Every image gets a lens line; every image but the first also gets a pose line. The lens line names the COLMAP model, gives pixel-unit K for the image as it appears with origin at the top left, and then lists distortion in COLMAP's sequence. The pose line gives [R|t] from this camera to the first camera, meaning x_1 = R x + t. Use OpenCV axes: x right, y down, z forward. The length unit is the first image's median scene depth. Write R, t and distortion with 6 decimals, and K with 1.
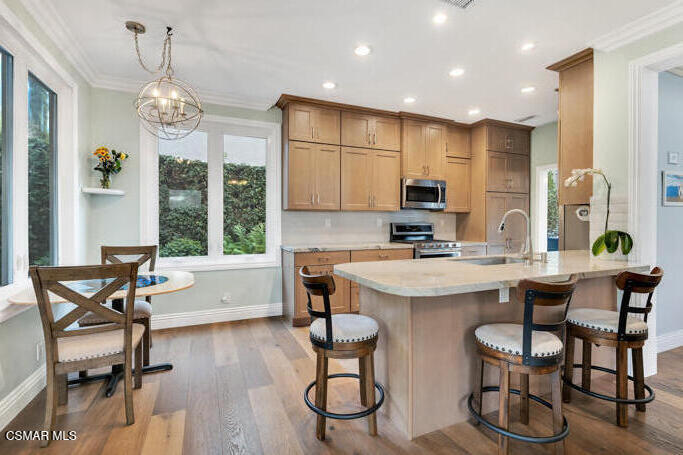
lens RADIAL K [[311.2, 0, 339.9], [0, 311.2, 224.6], [0, 0, 1]] dist [-0.000364, -0.000476]
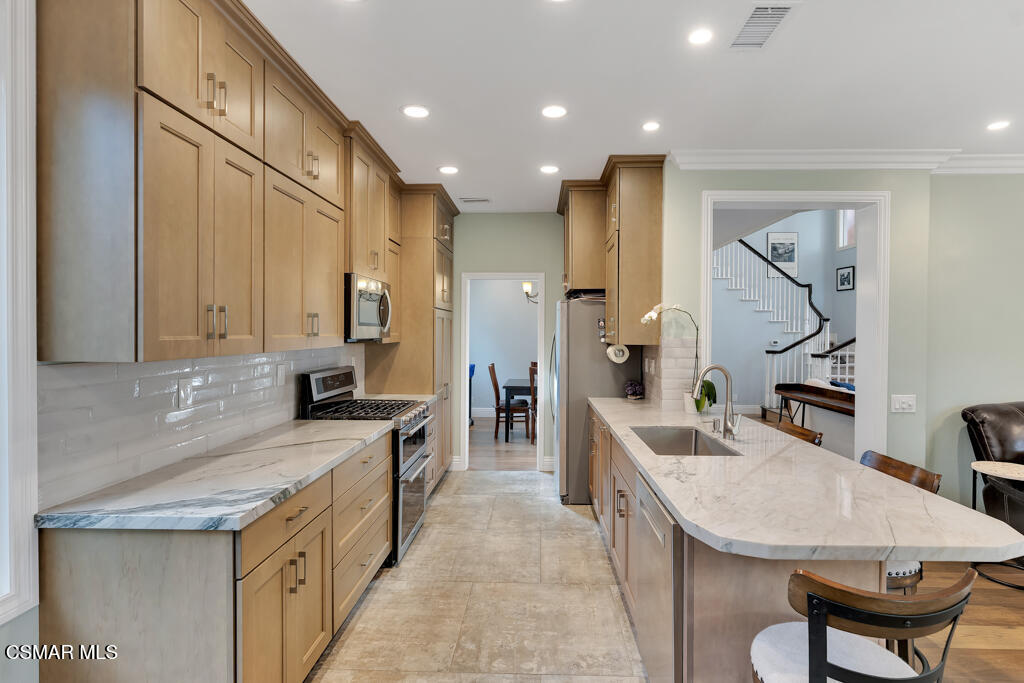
lens RADIAL K [[513.7, 0, 513.3], [0, 513.7, 337.9], [0, 0, 1]] dist [-0.002471, -0.000443]
pose [[0.423708, -0.011943, 0.905720, -0.377294], [0.002490, 0.999925, 0.012021, -0.068369], [-0.905796, -0.002838, 0.423706, 0.504341]]
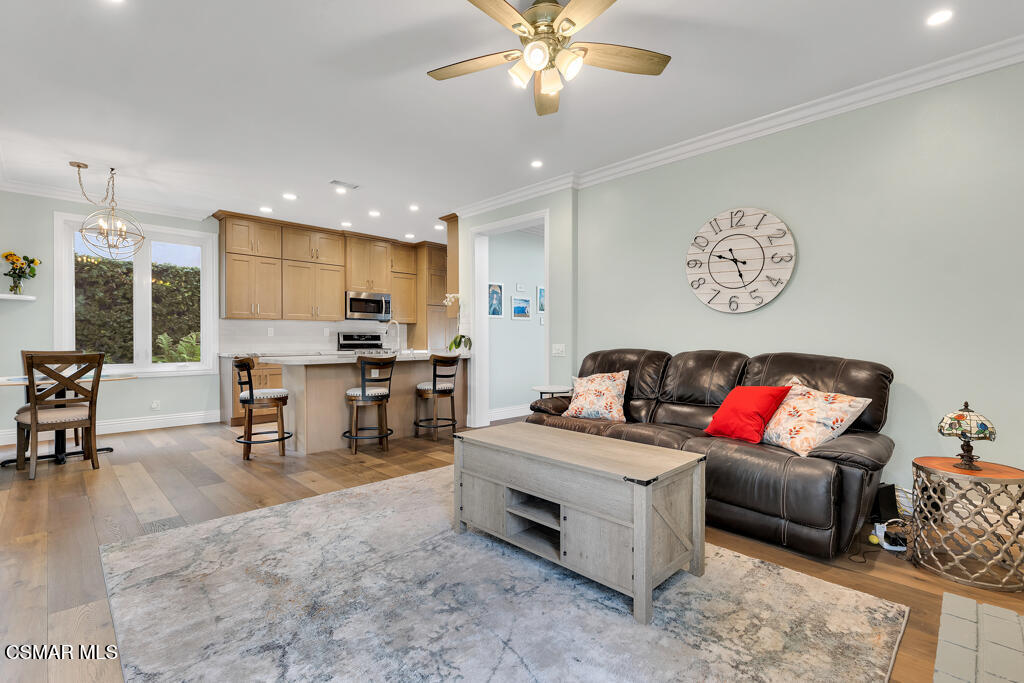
lens RADIAL K [[466.5, 0, 501.0], [0, 466.5, 343.2], [0, 0, 1]] dist [-0.000364, -0.000476]
pose [[0.937513, -0.003460, 0.347934, 0.147358], [0.003058, 0.999994, 0.001706, 0.034713], [-0.347938, -0.000535, 0.937517, -0.756994]]
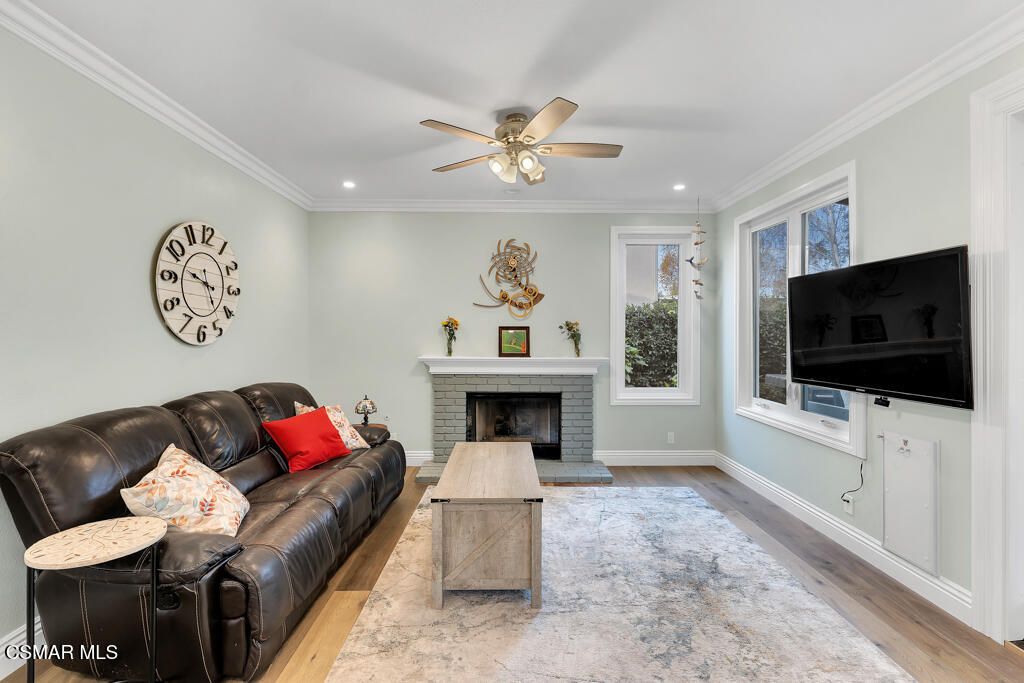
lens RADIAL K [[466.5, 0, 512.9], [0, 466.5, 334.5], [0, 0, 1]] dist [-0.000364, -0.000476]
pose [[-0.927723, -0.006797, 0.373207, 0.132529], [-0.002676, 0.999930, 0.011557, -0.045405], [-0.373259, 0.009723, -0.927676, 0.396399]]
